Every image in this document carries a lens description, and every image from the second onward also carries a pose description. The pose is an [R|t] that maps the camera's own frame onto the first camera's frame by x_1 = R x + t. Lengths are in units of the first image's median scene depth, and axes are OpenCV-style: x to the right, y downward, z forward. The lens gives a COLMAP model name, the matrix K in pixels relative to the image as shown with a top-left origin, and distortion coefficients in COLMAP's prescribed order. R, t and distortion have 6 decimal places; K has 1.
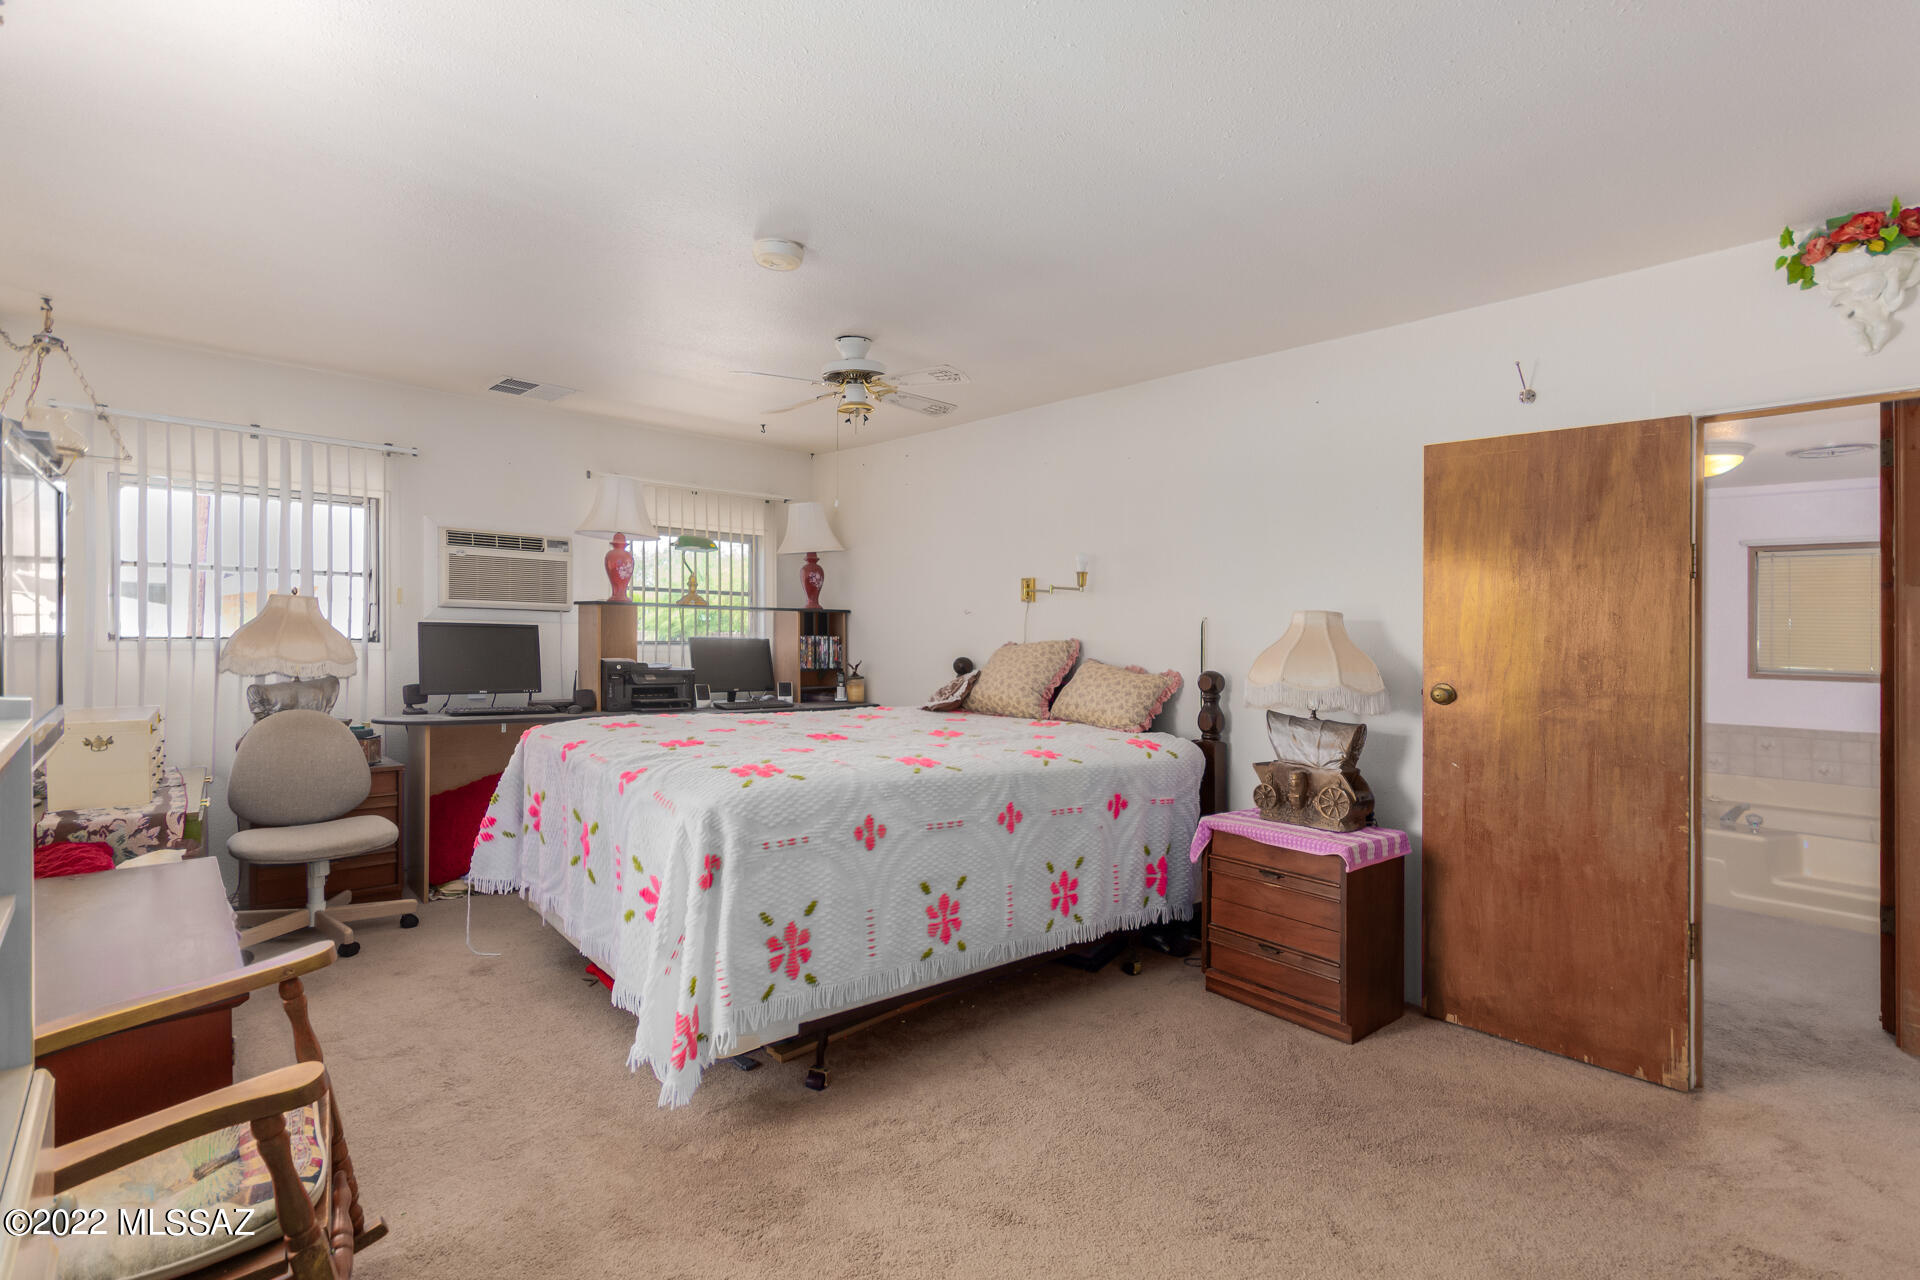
lens RADIAL K [[894.9, 0, 956.2], [0, 894.9, 626.7], [0, 0, 1]] dist [-0.004096, 0.005294]
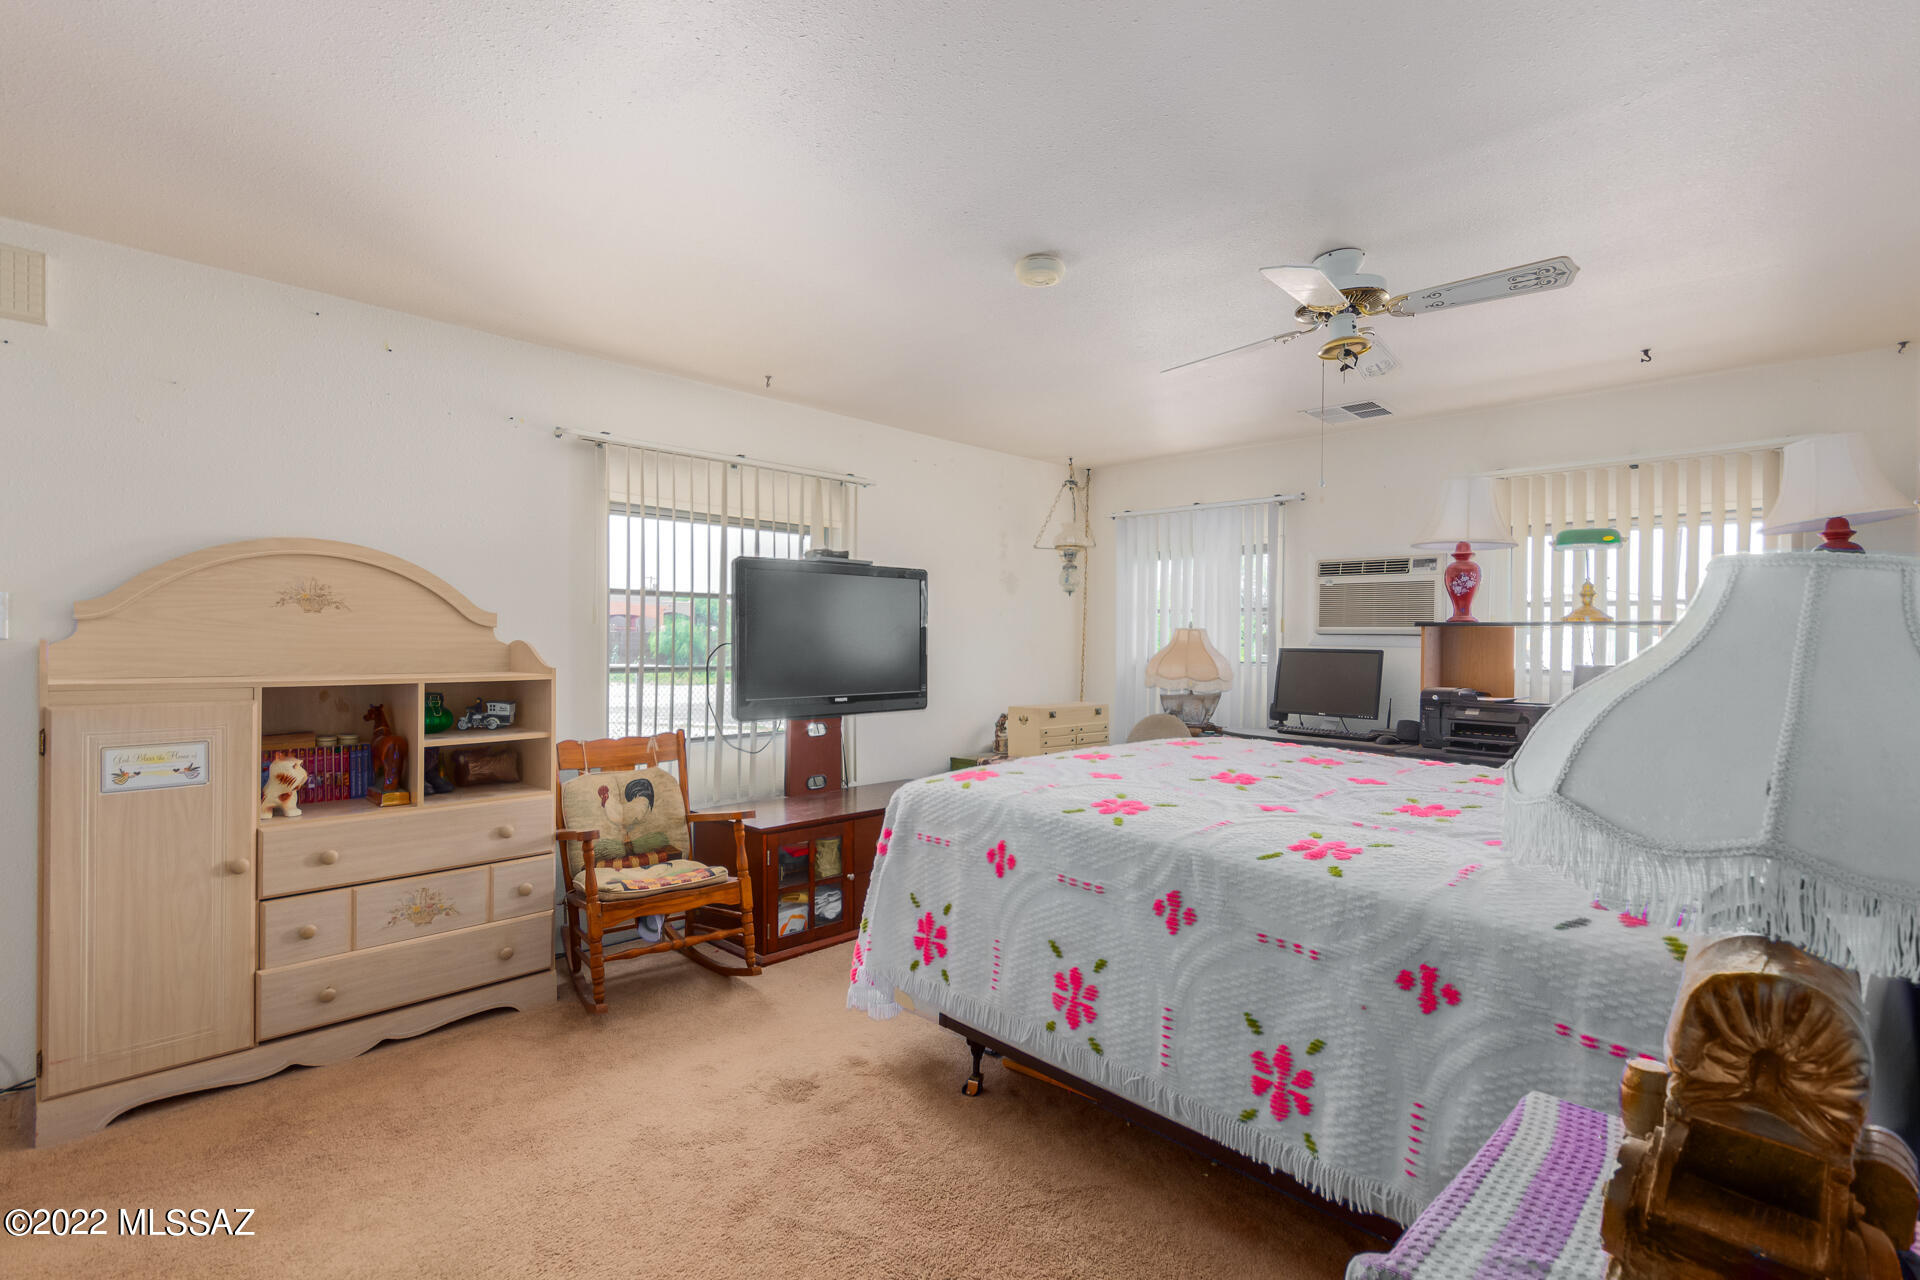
lens RADIAL K [[901.8, 0, 960.0], [0, 901.8, 640.0], [0, 0, 1]] dist [0.000655, 0.000163]
pose [[0.062534, -0.023310, -0.997771, 0.746701], [-0.003149, 0.999718, -0.023553, 0.017605], [0.998038, 0.004615, 0.062443, 0.775624]]
